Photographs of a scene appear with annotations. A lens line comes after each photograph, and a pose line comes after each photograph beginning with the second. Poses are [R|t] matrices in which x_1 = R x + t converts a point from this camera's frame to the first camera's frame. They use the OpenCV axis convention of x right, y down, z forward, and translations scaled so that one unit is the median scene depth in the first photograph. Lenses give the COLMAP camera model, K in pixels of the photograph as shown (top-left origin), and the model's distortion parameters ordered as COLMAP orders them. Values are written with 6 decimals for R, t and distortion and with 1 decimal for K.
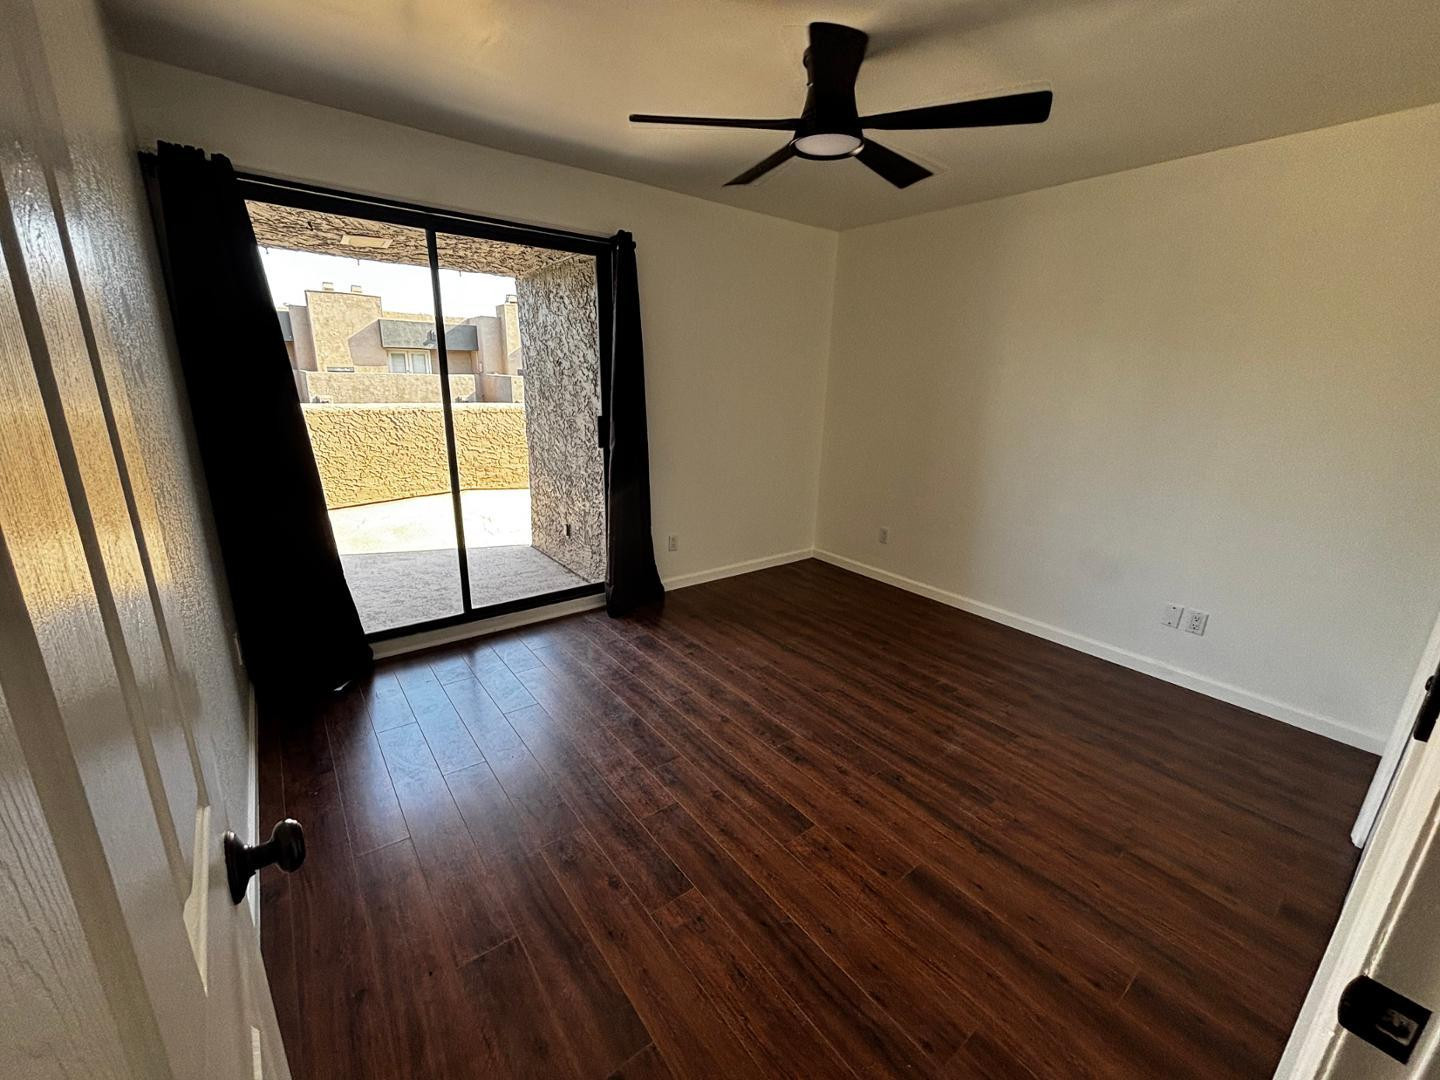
lens RADIAL K [[582.1, 0, 720.0], [0, 582.1, 540.0], [0, 0, 1]] dist [-0.001126, 0.000042]
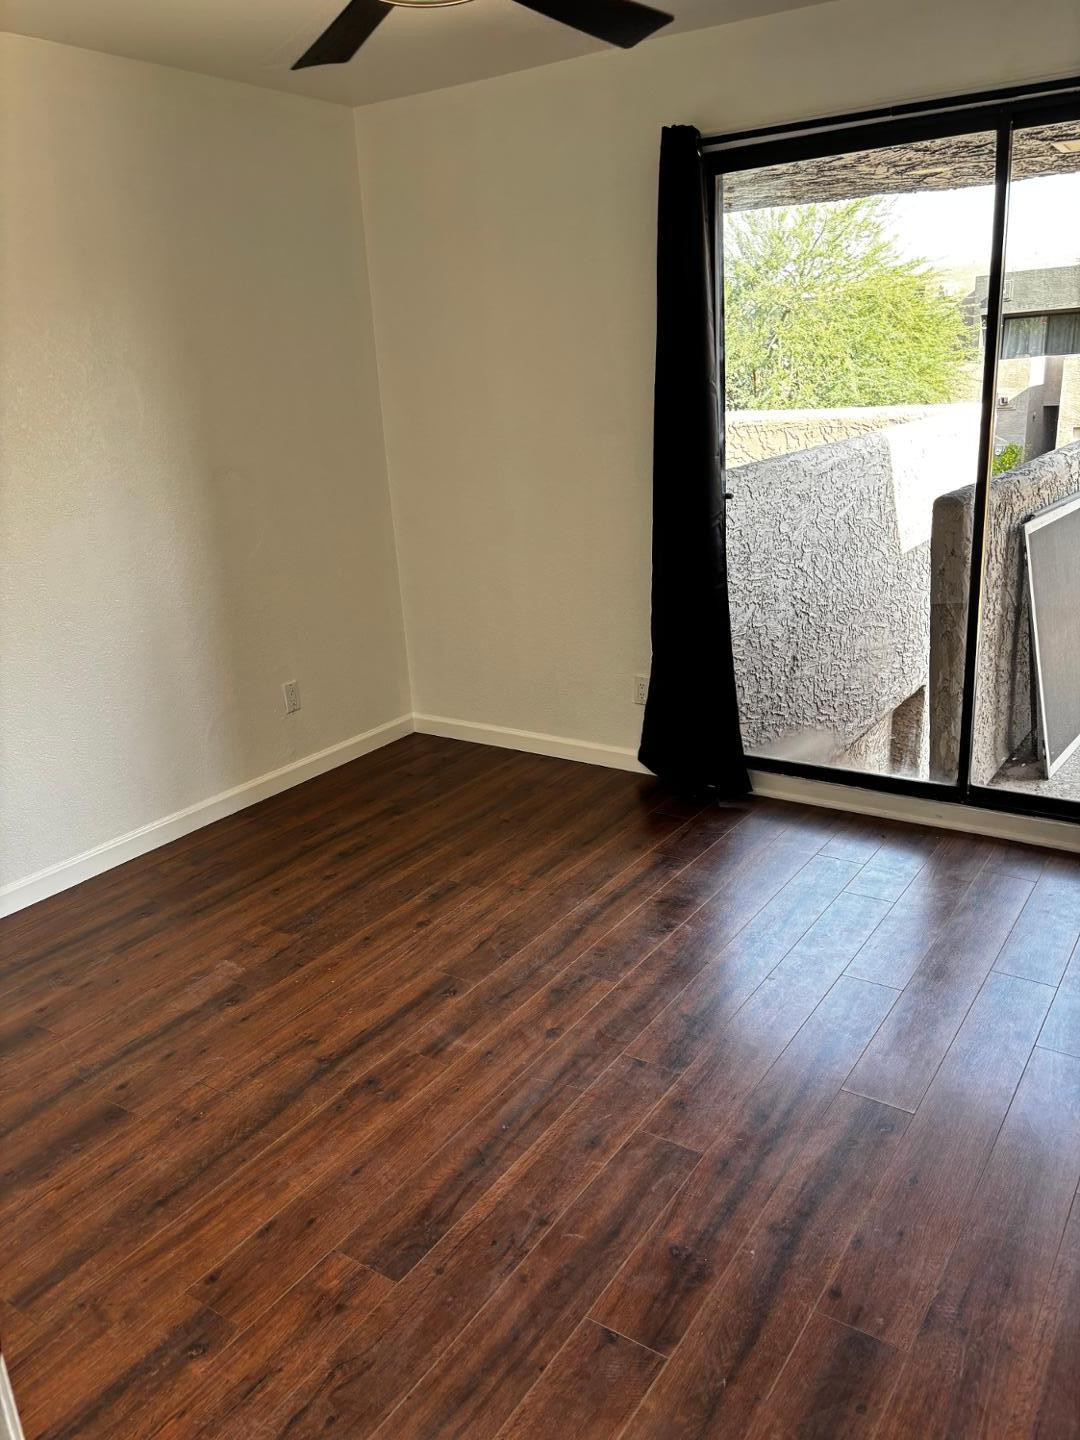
lens RADIAL K [[1053.3, 0, 540.0], [0, 1053.3, 720.0], [0, 0, 1]] dist [0.004469, 0.003015]
pose [[0.286087, 0.249602, -0.925123, 0.508996], [-0.184639, 0.961743, 0.202384, -0.095449], [0.940246, 0.112914, 0.321229, 0.327932]]
